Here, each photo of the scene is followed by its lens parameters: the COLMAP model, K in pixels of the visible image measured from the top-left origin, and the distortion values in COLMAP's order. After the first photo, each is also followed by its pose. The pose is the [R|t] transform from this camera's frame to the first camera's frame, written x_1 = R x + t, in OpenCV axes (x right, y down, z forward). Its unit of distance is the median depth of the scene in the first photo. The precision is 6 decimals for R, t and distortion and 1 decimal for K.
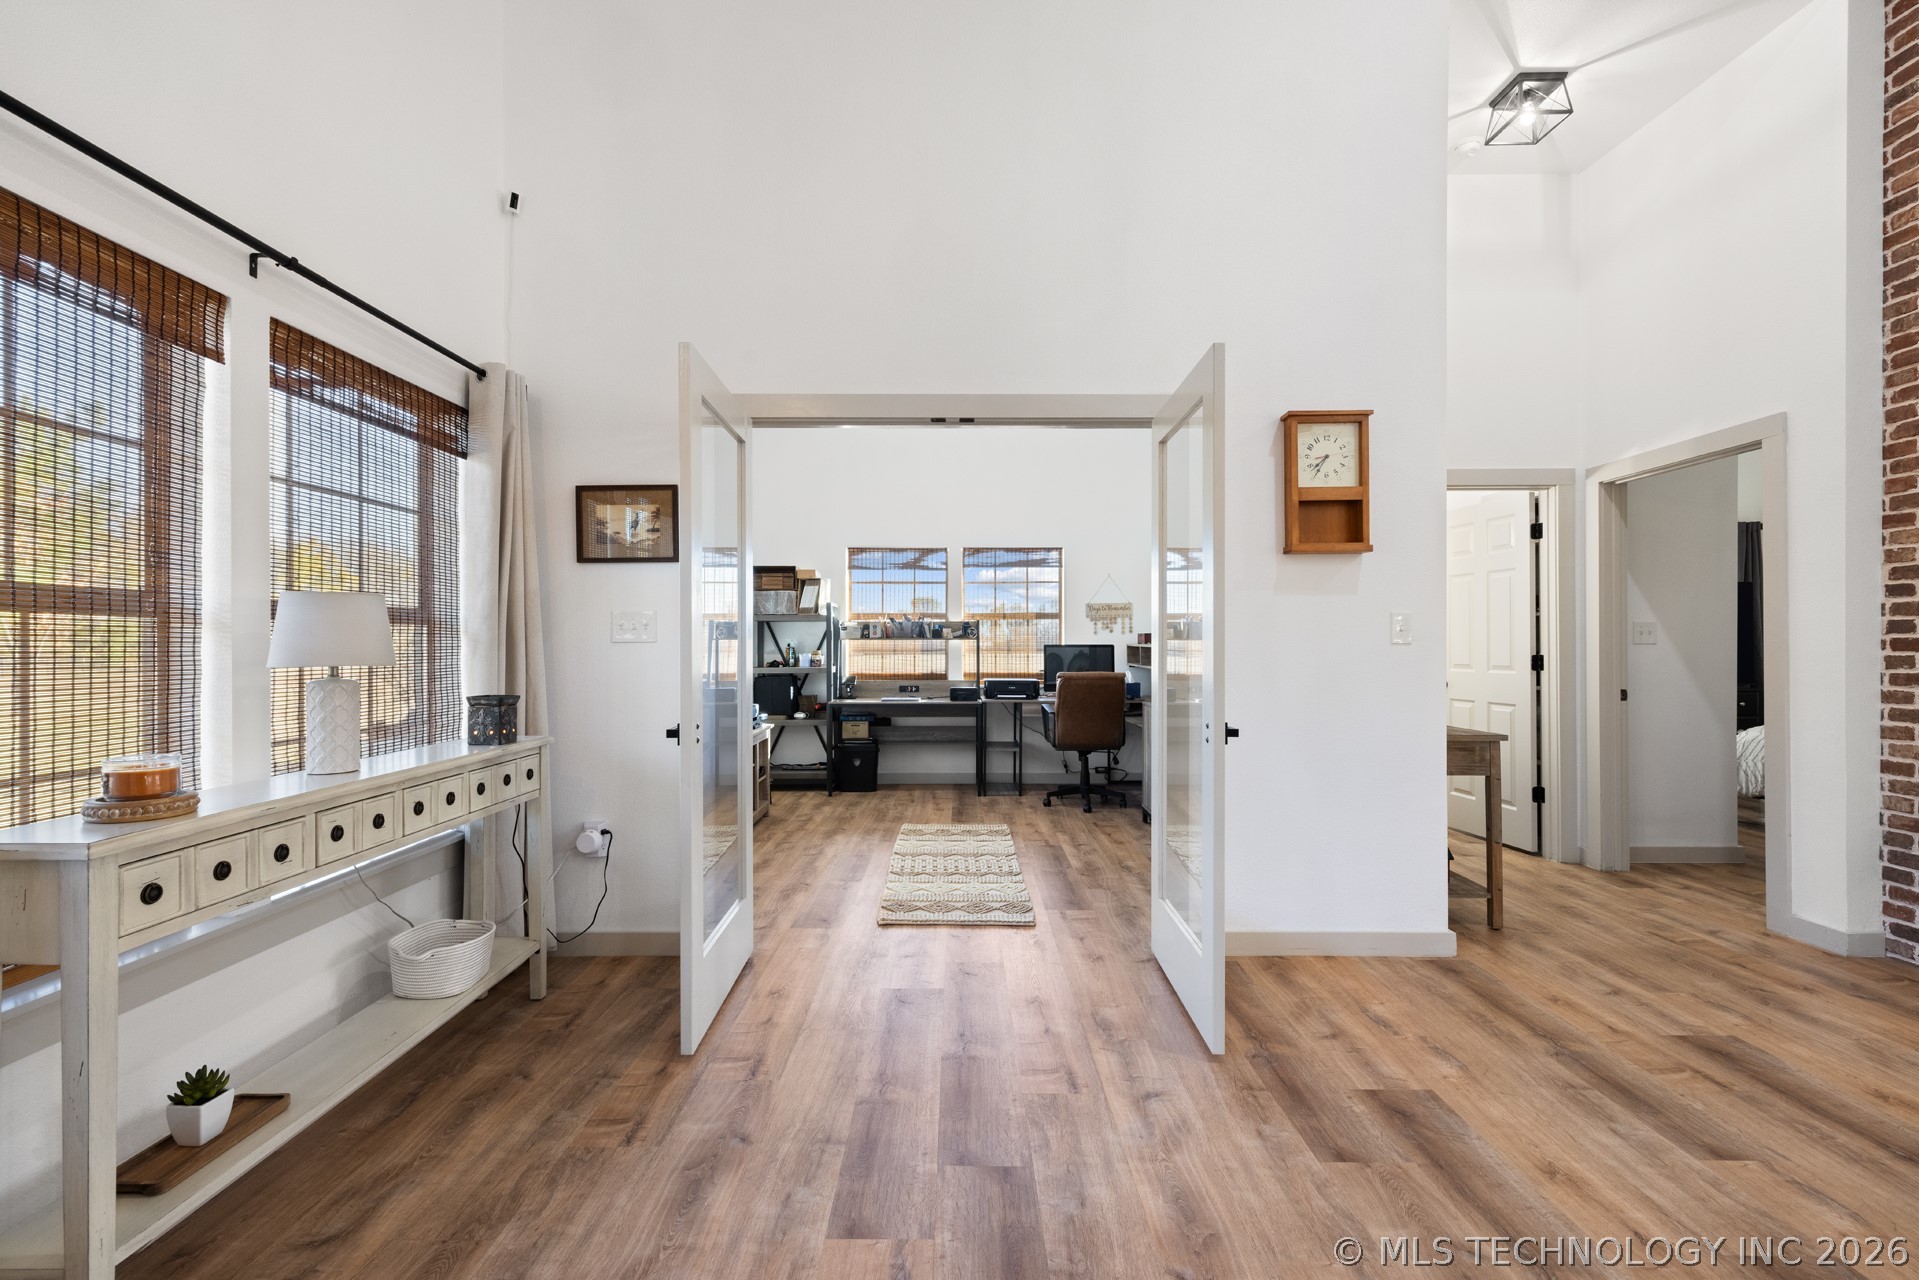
lens RADIAL K [[817.3, 0, 951.7], [0, 817.3, 636.2], [0, 0, 1]] dist [0.001069, 0.000016]
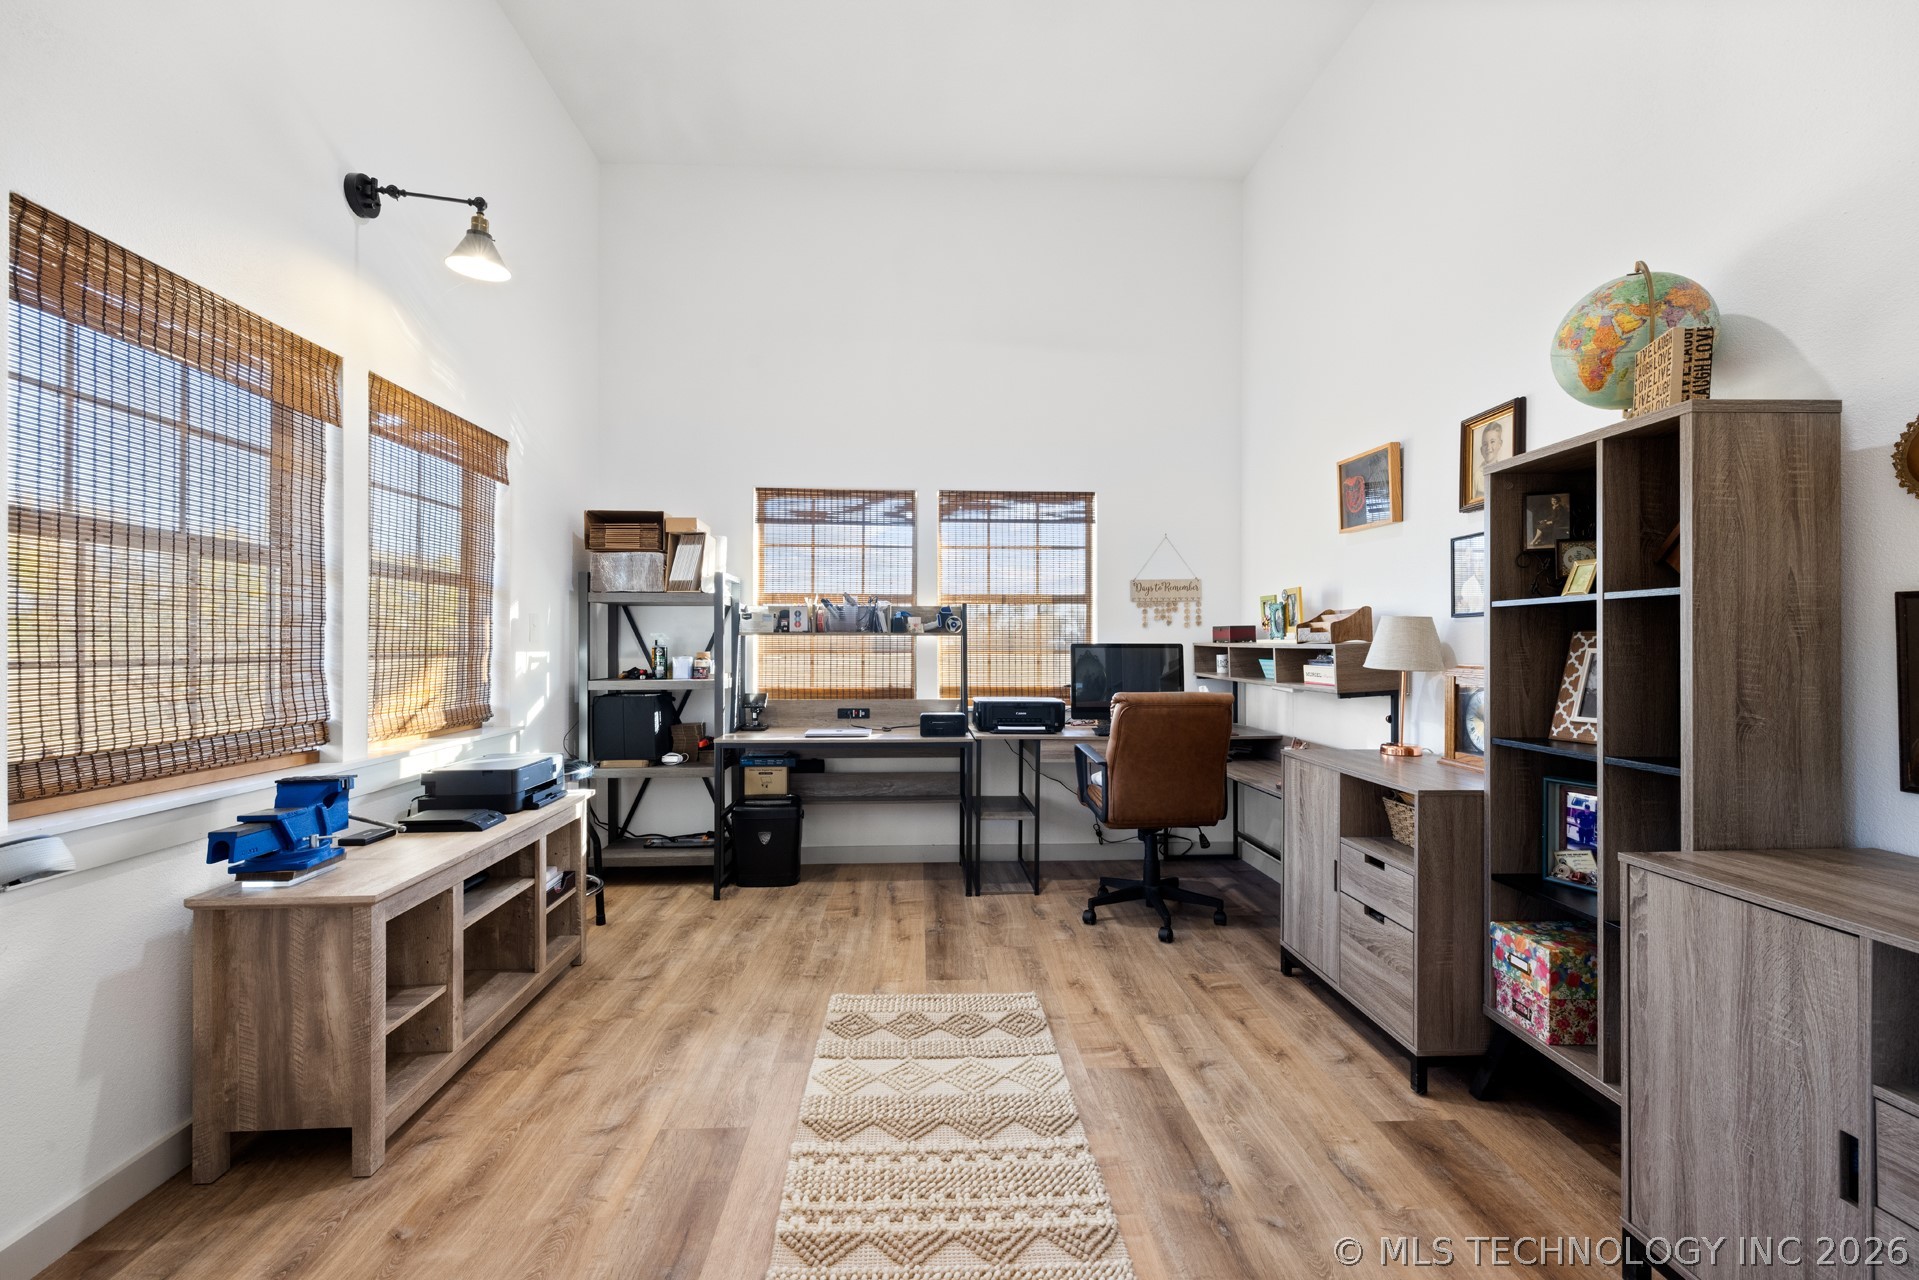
lens RADIAL K [[817.3, 0, 951.7], [0, 817.3, 636.2], [0, 0, 1]] dist [0.001069, 0.000016]
pose [[0.998679, 0.002633, 0.051320, -0.009344], [-0.002683, 0.999996, 0.000921, 0.004463], [-0.051318, -0.001058, 0.998682, 0.376592]]
